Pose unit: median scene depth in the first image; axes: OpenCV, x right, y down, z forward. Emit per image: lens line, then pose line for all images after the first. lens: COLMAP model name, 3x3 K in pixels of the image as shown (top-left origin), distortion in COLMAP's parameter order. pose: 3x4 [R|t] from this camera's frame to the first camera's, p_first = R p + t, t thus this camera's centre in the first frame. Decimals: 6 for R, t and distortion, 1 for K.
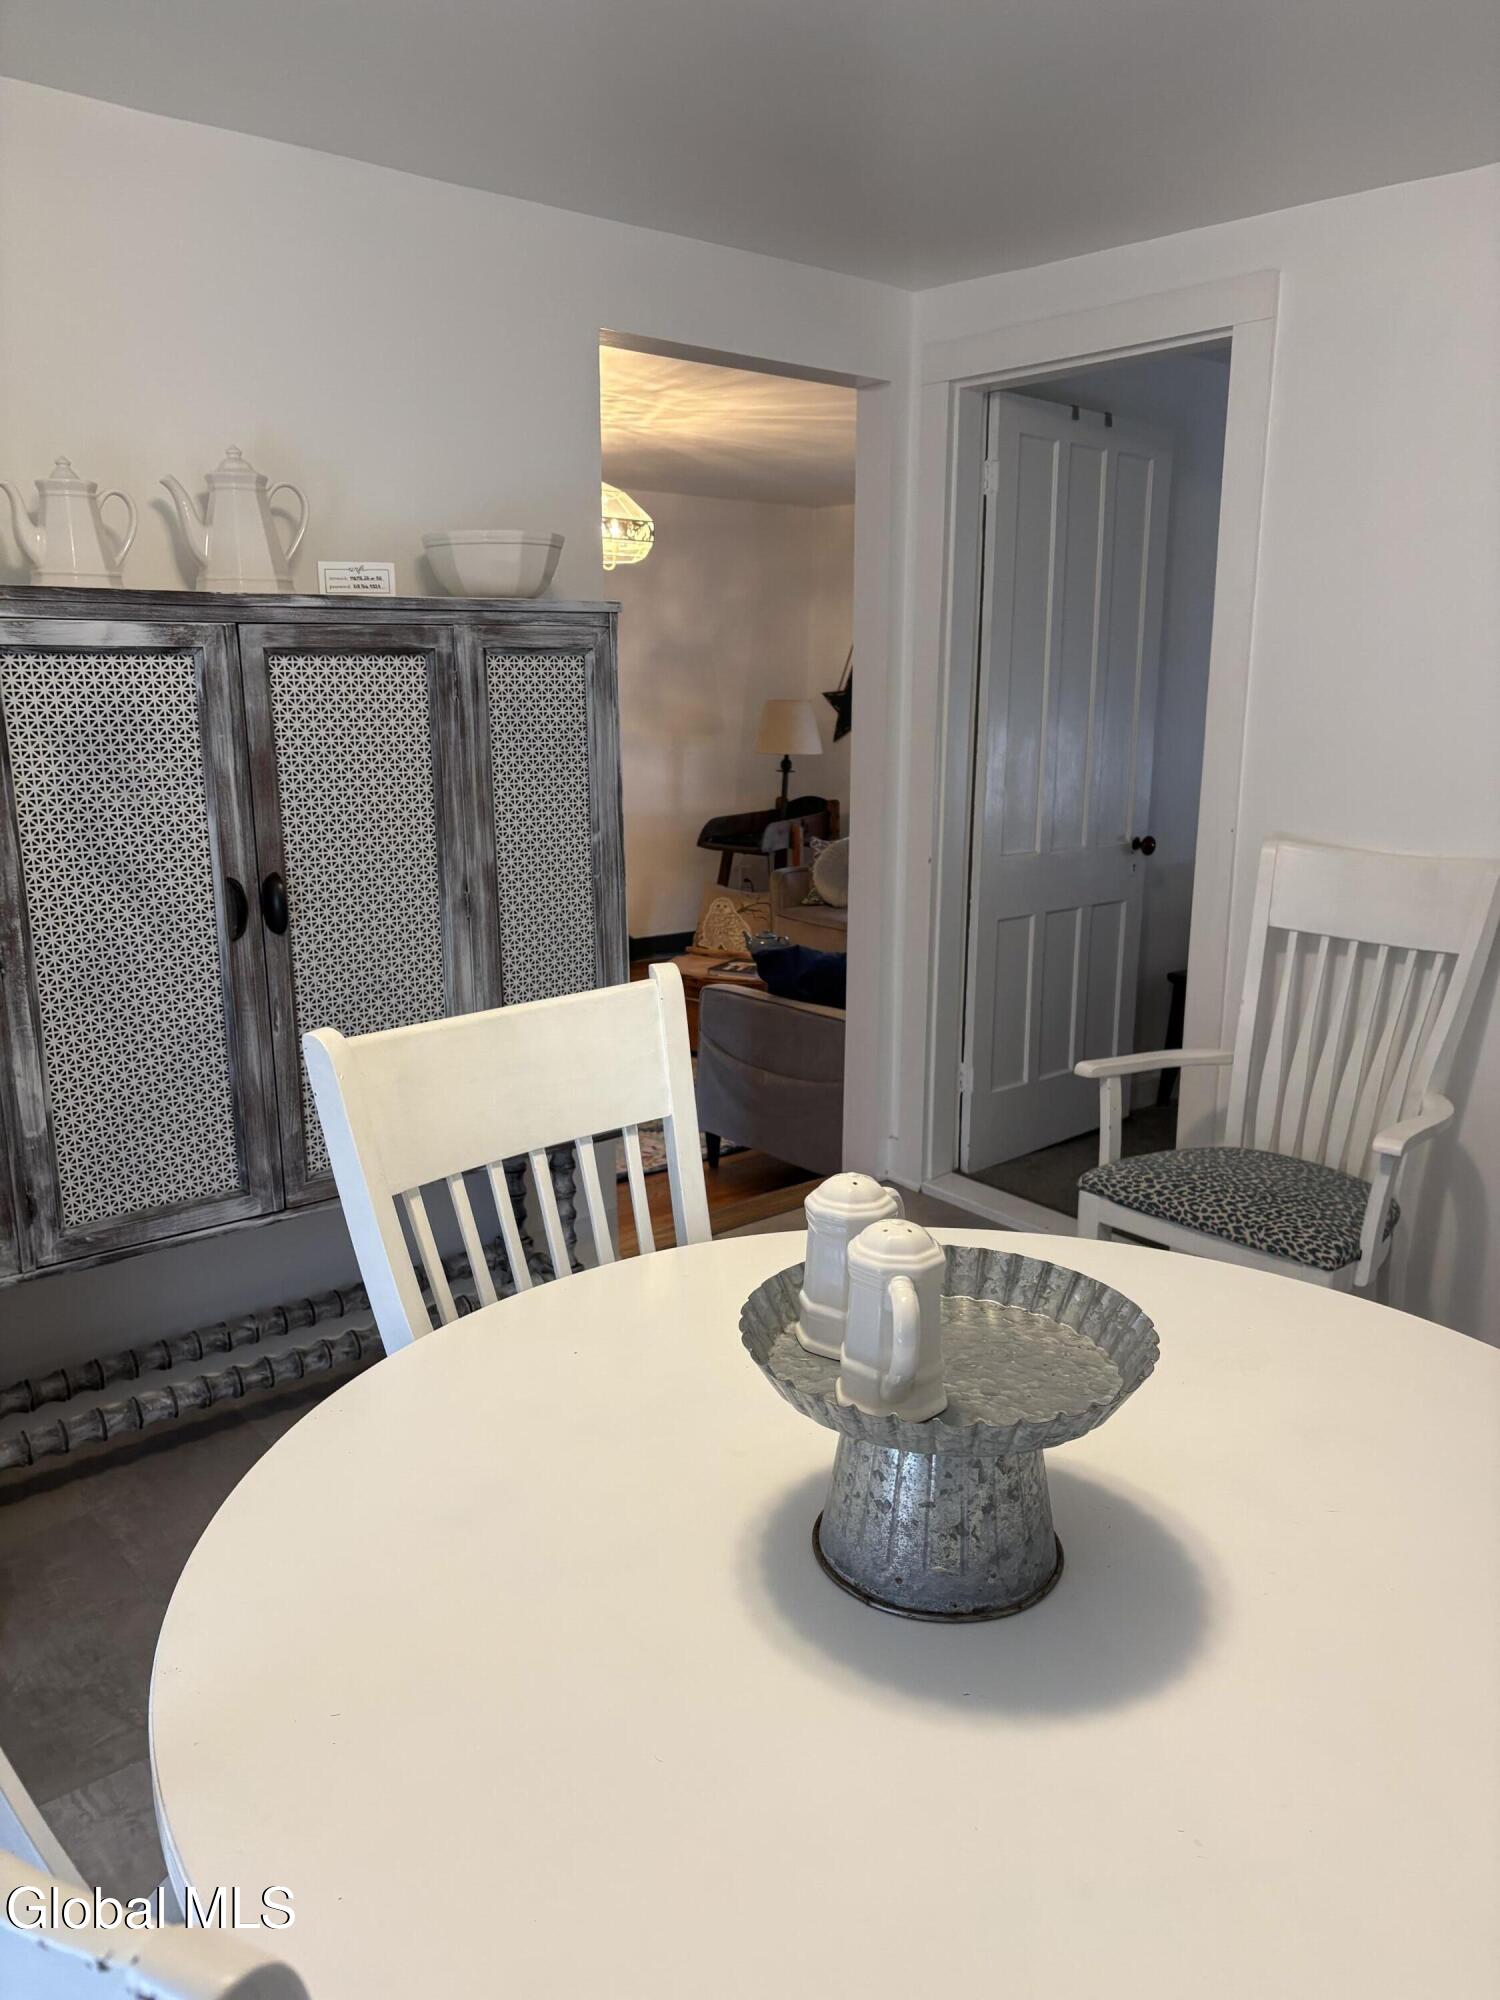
lens RADIAL K [[1502.6, 0, 768.1], [0, 1502.6, 1048.2], [0, 0, 1]] dist [0.054699, -0.055156]
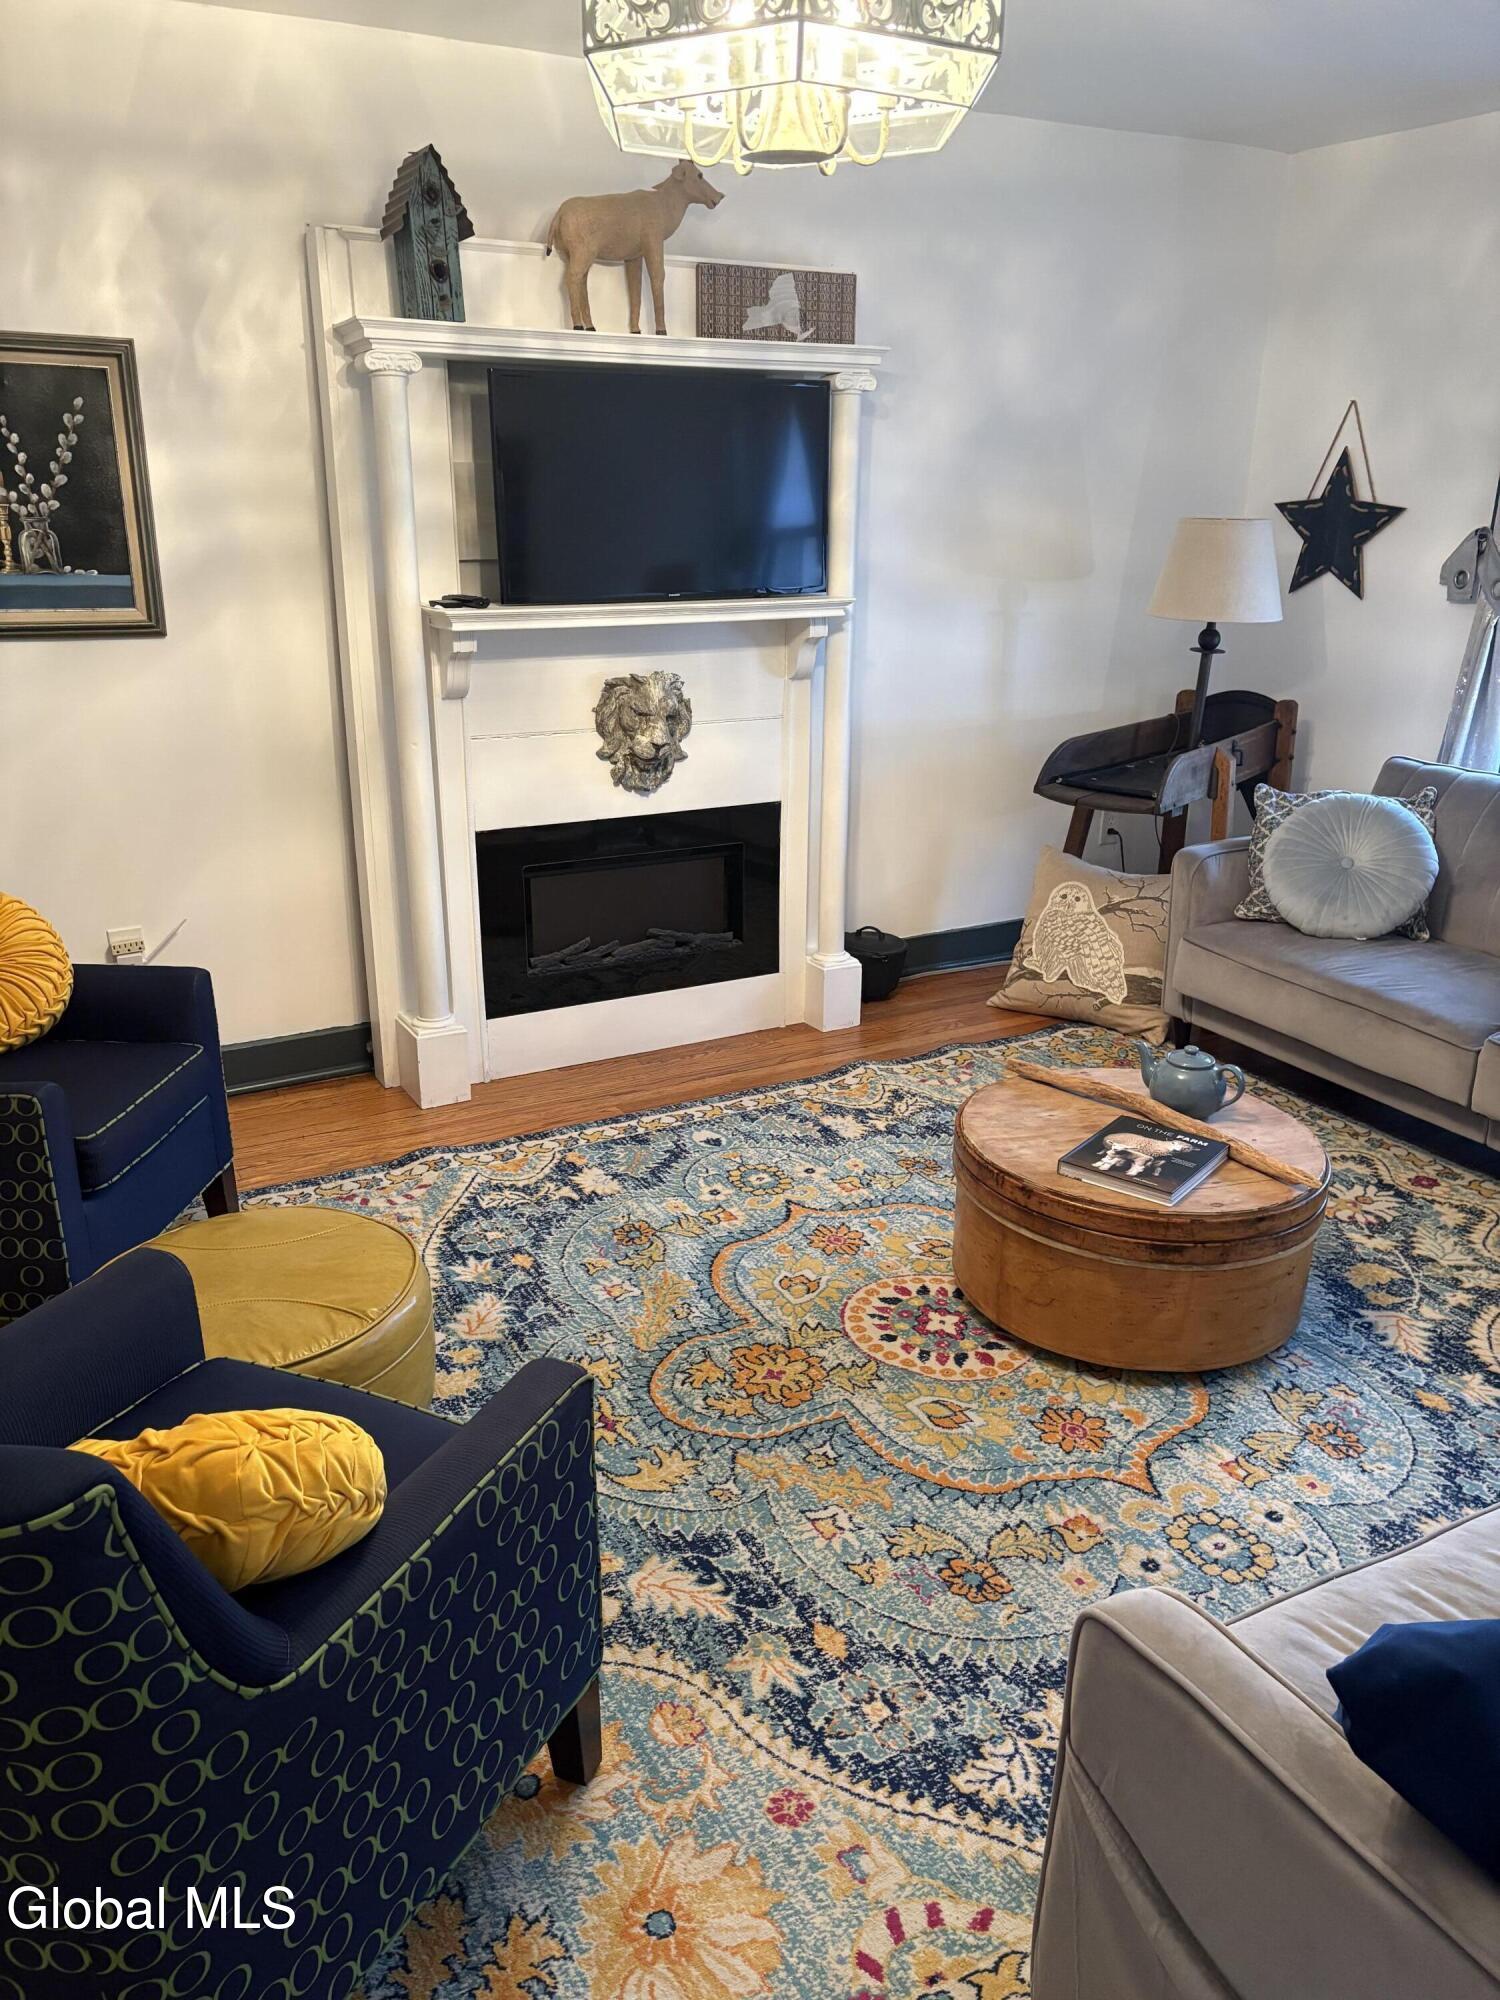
lens RADIAL K [[1502.6, 0, 741.5], [0, 1502.6, 1002.8], [0, 0, 1]] dist [0.054699, -0.055156]
pose [[0.976804, 0.065519, -0.203864, -0.033397], [-0.048557, 0.995013, 0.087127, -0.097917], [0.208555, -0.075207, 0.975115, 0.426015]]
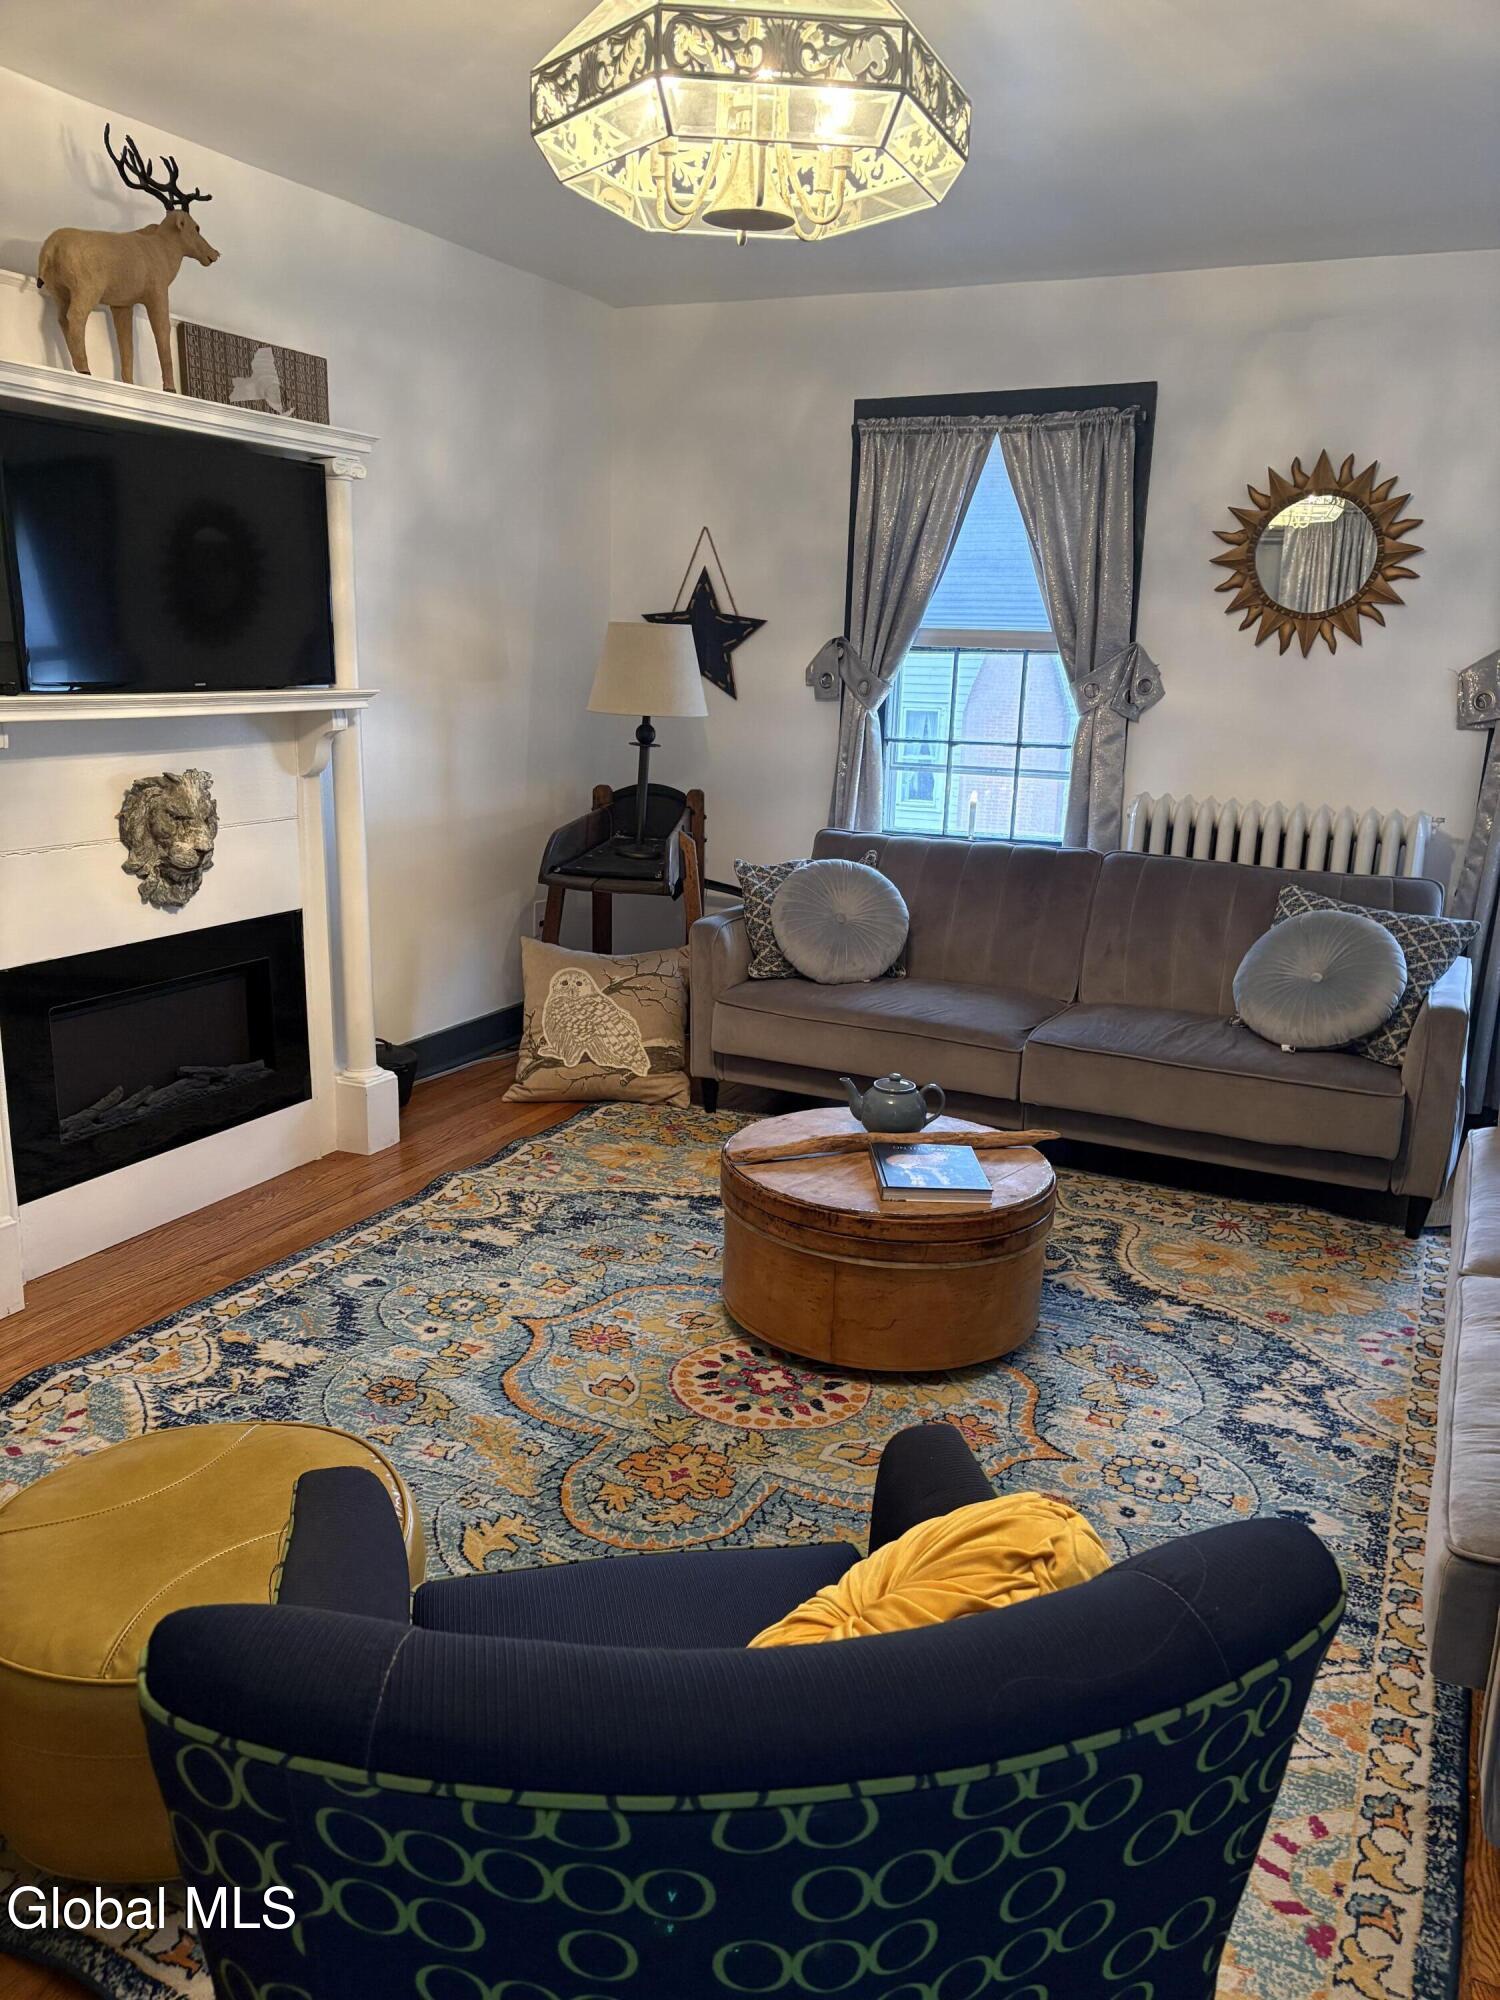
lens RADIAL K [[1502.6, 0, 754.5], [0, 1502.6, 1006.8], [0, 0, 1]] dist [0.054699, -0.055156]
pose [[0.917405, -0.078531, 0.390130, -0.187994], [0.079383, 0.996746, 0.013966, -0.087515], [-0.389958, 0.018157, 0.920654, 0.448946]]
